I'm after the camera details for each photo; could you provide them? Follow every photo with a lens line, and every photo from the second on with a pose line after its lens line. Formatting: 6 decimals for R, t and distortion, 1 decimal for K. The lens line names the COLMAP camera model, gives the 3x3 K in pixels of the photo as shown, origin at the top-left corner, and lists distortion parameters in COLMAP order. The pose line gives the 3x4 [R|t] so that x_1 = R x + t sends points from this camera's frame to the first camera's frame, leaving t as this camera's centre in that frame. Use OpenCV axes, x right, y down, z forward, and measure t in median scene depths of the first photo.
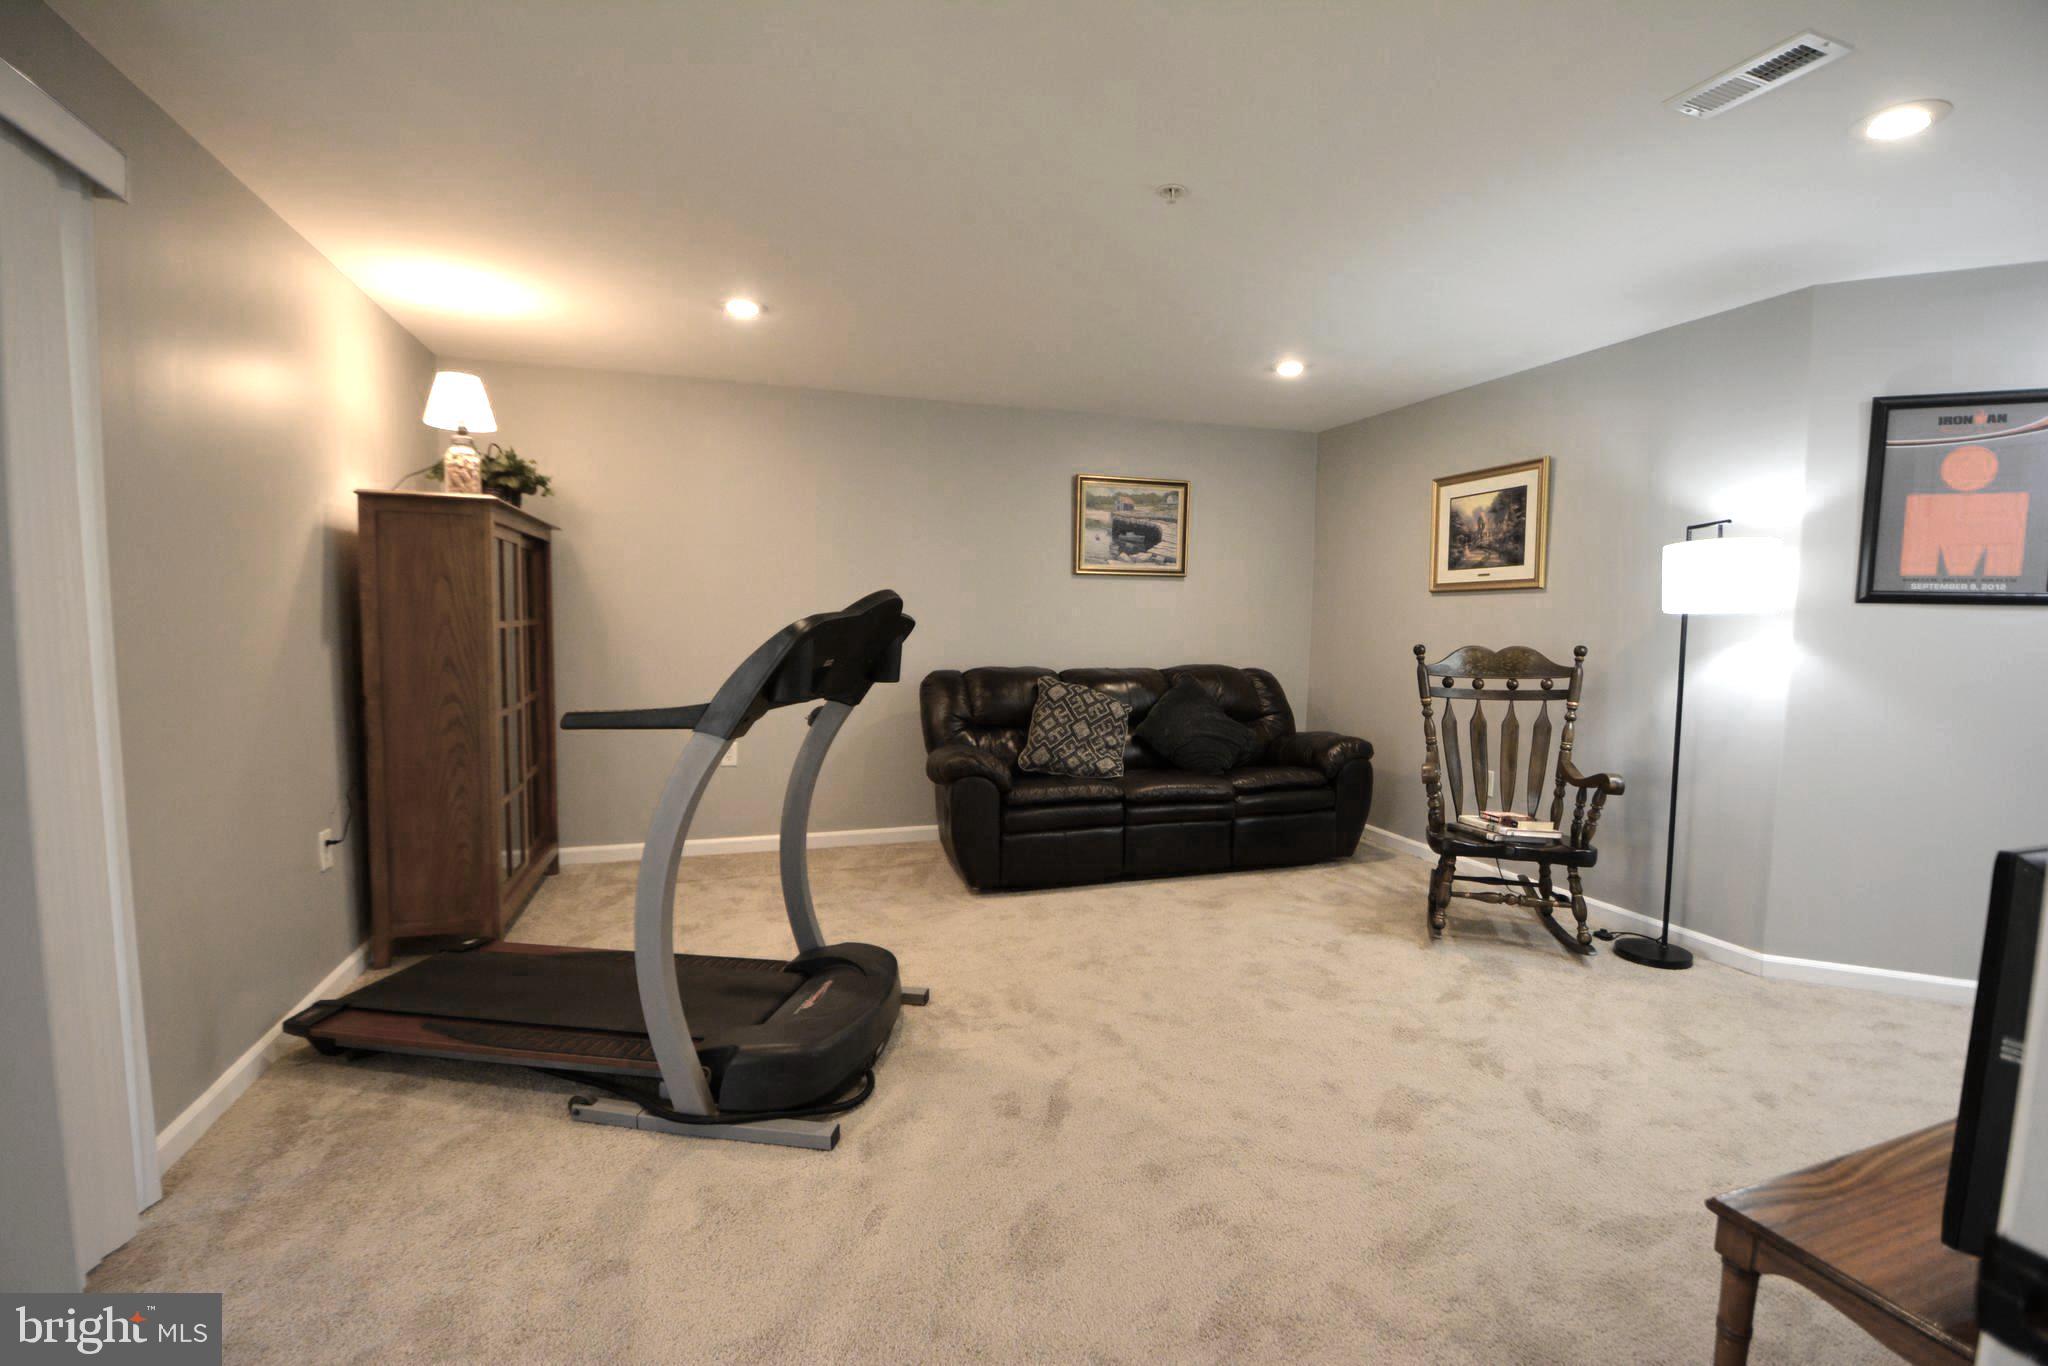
lens RADIAL K [[905.4, 0, 1015.7], [0, 905.4, 675.7], [0, 0, 1]] dist [-0.004109, -0.009337]
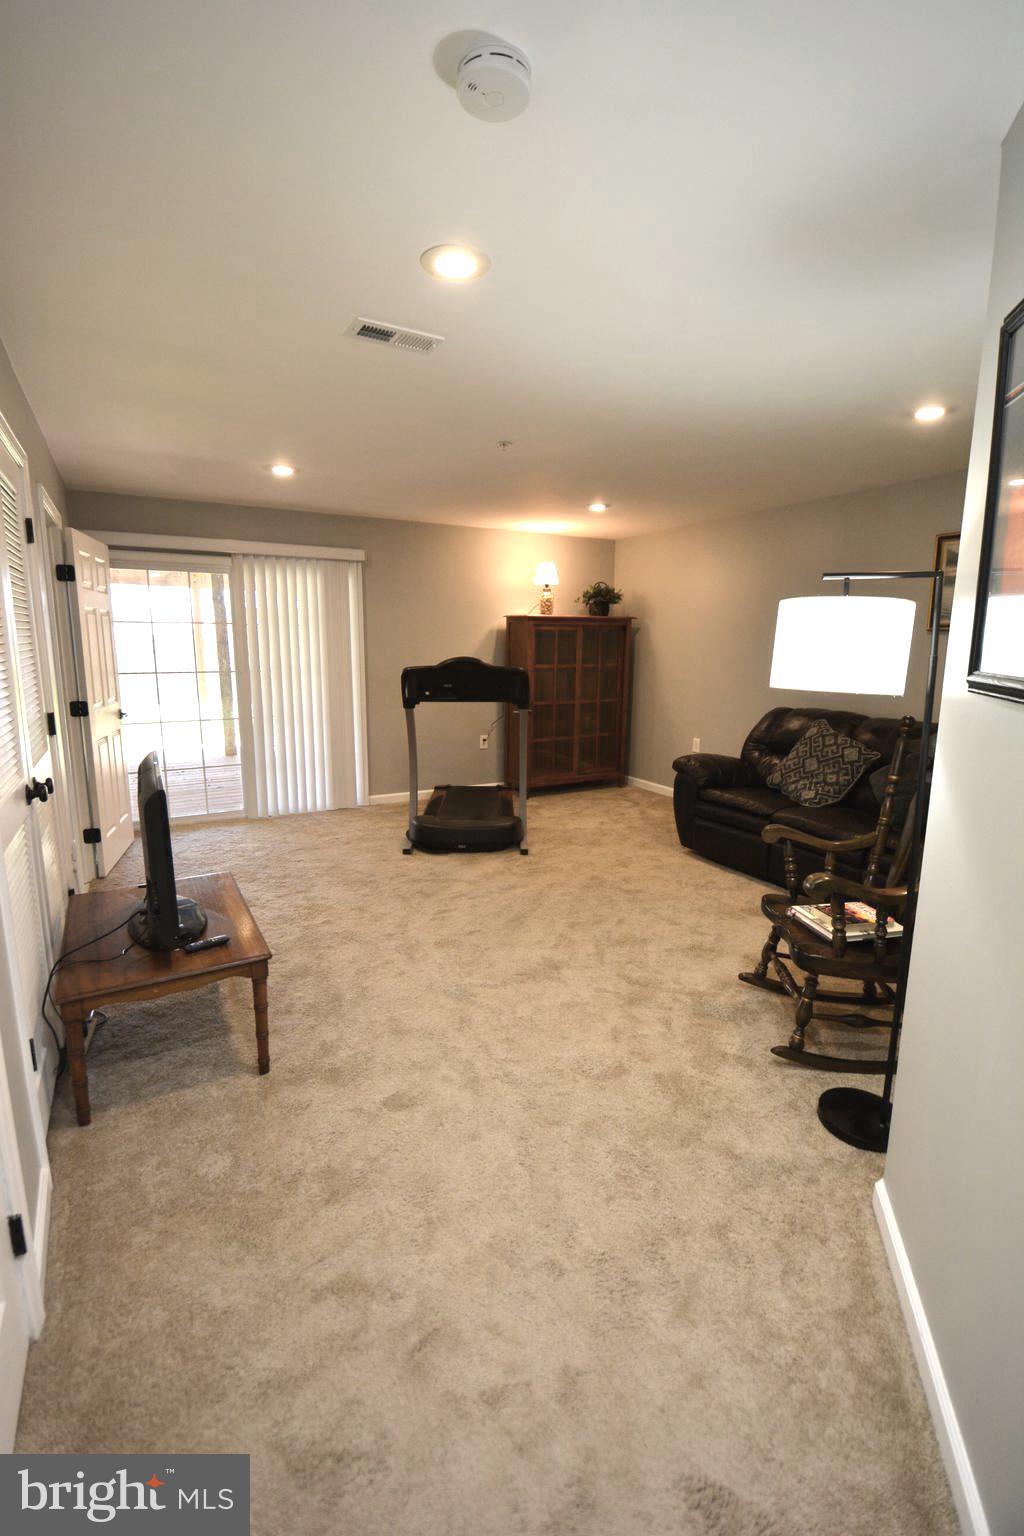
lens RADIAL K [[679.0, 0, 509.4], [0, 679.0, 767.0], [0, 0, 1]] dist [-0.004109, -0.009337]
pose [[0.171075, 0.163786, -0.971549, 1.306597], [-0.072984, 0.985483, 0.153283, -0.068900], [0.982551, 0.044684, 0.180546, 0.641849]]
